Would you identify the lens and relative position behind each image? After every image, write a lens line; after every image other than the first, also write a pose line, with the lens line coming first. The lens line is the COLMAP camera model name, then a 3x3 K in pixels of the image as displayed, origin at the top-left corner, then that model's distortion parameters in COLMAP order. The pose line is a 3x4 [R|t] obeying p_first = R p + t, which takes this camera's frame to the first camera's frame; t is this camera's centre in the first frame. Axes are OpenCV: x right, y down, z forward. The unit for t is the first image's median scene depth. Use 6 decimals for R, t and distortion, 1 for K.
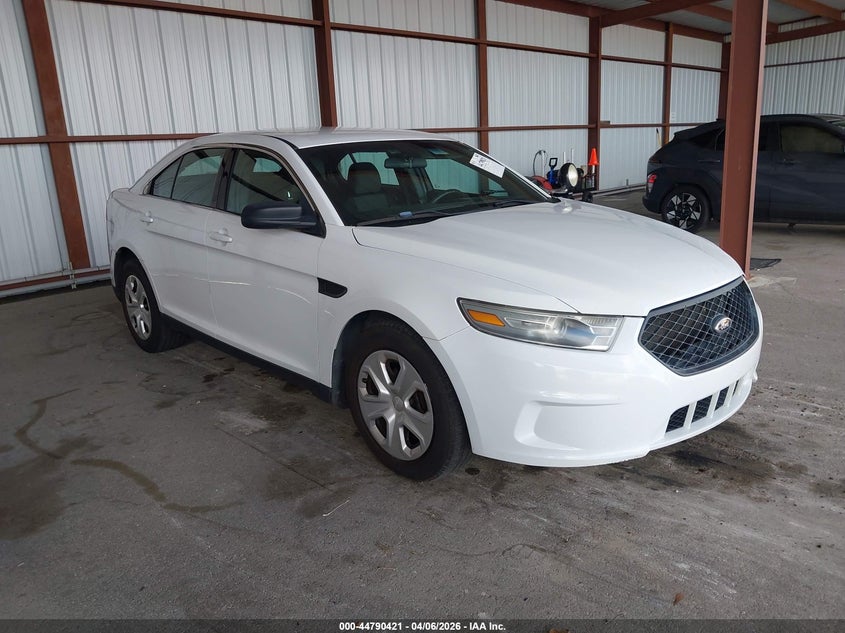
lens RADIAL K [[677.7, 0, 373.3], [0, 677.7, 370.1], [0, 0, 1]] dist [0.009829, -0.007534]
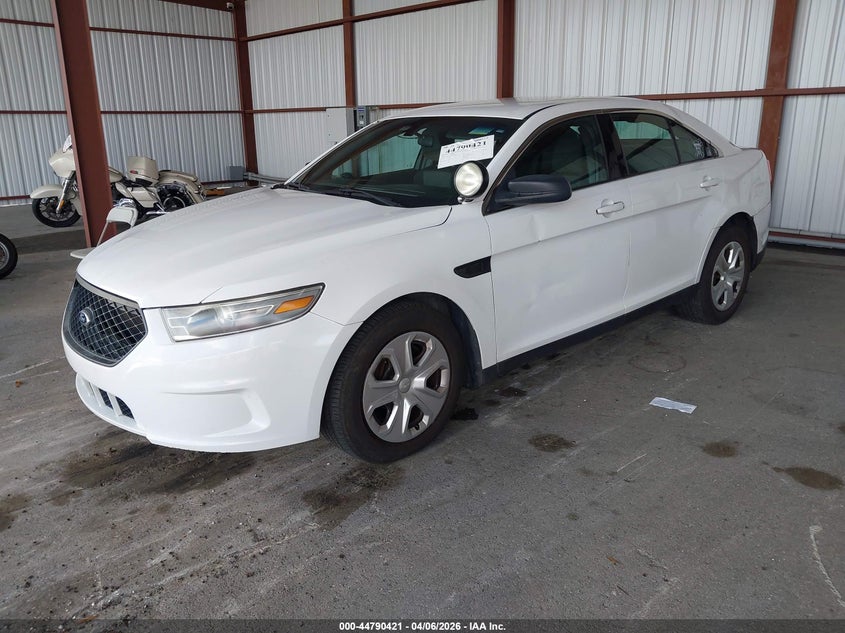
lens RADIAL K [[677.7, 0, 419.3], [0, 677.7, 317.1], [0, 0, 1]] dist [0.009829, -0.007534]
pose [[-0.027783, 0.321873, -0.946375, 1.249552], [-0.298308, 0.900932, 0.315174, -0.450801], [0.954065, 0.291068, 0.070987, 1.187992]]
